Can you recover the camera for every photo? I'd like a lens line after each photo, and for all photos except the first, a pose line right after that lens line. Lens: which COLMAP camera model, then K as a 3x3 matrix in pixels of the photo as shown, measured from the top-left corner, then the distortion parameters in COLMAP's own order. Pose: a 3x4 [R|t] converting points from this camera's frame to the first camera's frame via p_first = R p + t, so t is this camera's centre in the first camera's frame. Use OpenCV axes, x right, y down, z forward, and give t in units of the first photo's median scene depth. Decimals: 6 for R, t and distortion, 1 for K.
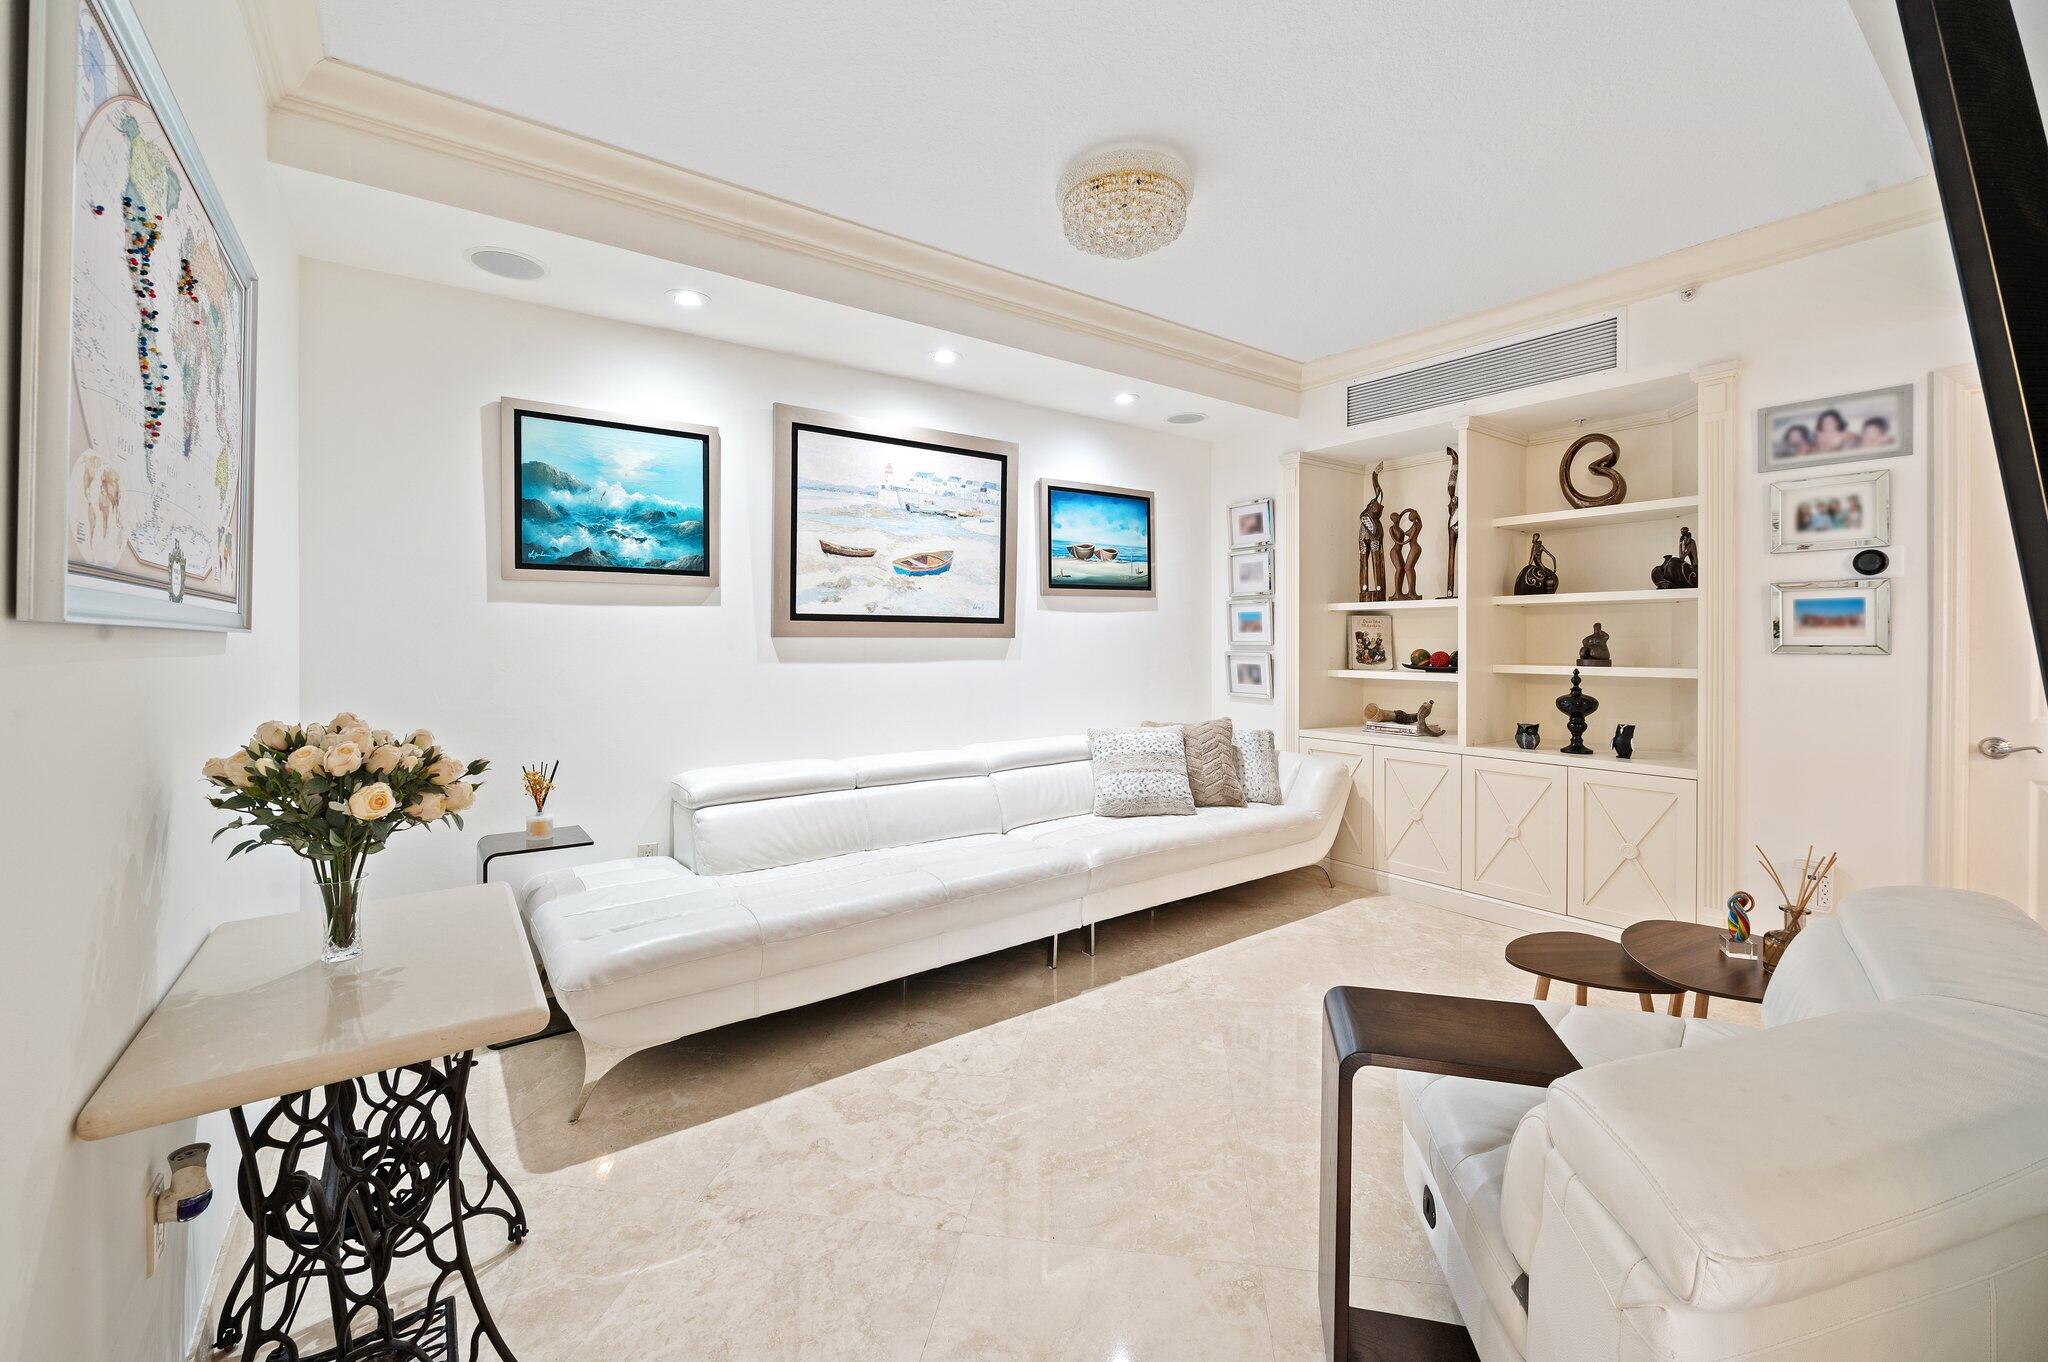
lens RADIAL K [[838.6, 0, 1024.0], [0, 838.6, 681.0], [0, 0, 1]] dist [-0.004290, -0.003355]
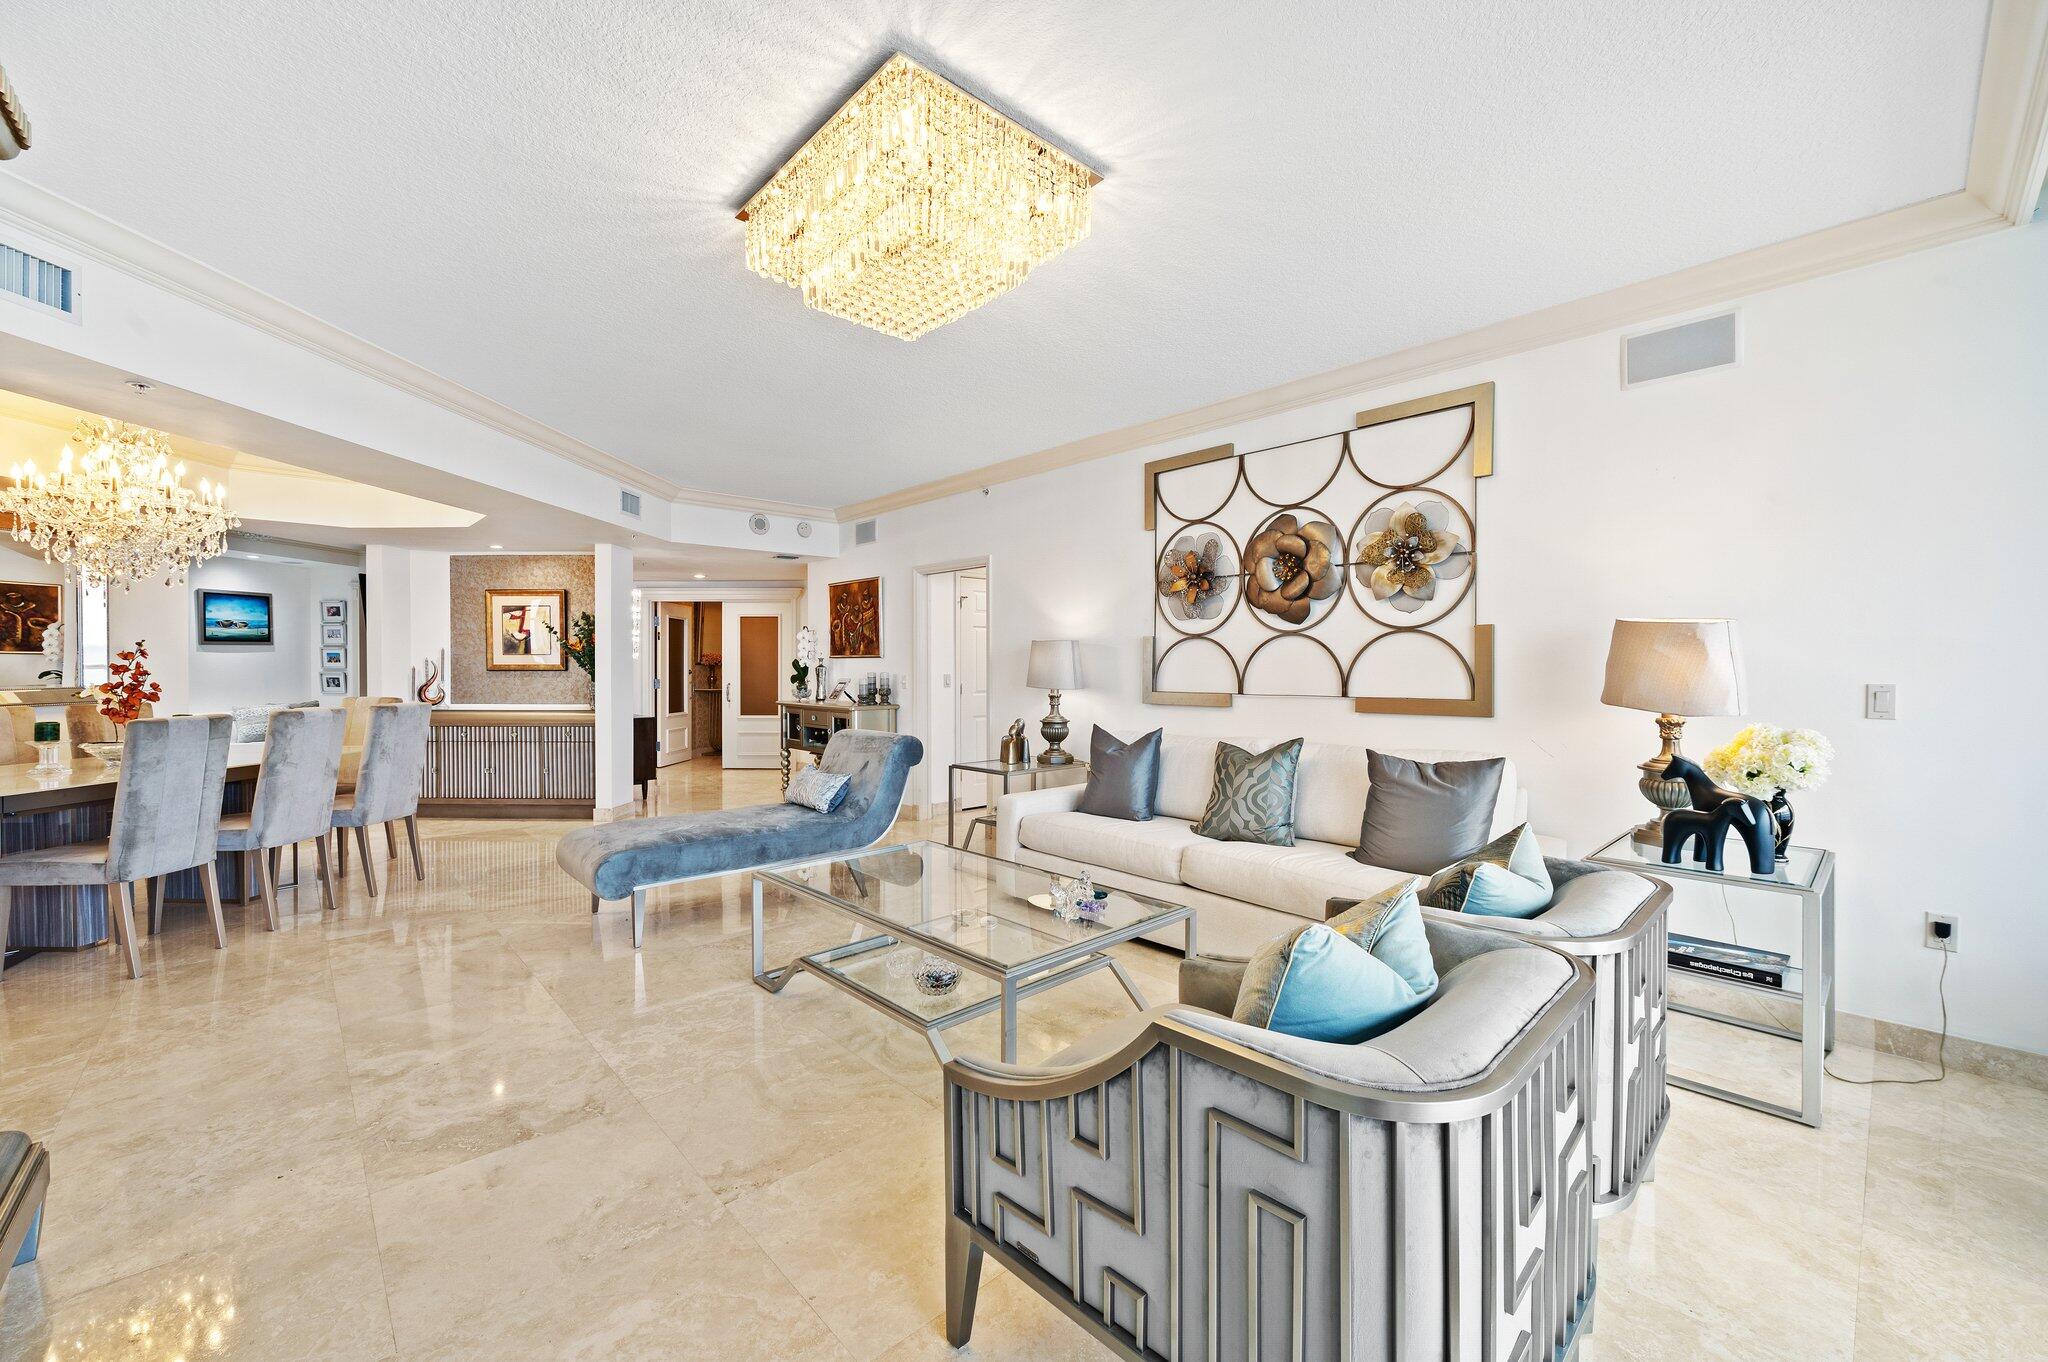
lens RADIAL K [[815.4, 0, 1031.1], [0, 815.4, 672.9], [0, 0, 1]] dist [-0.002397, -0.000216]
pose [[0.623692, -0.003223, 0.781663, -0.259497], [0.029419, 0.999380, -0.019353, 0.065150], [-0.781116, 0.035066, 0.623400, -1.797917]]
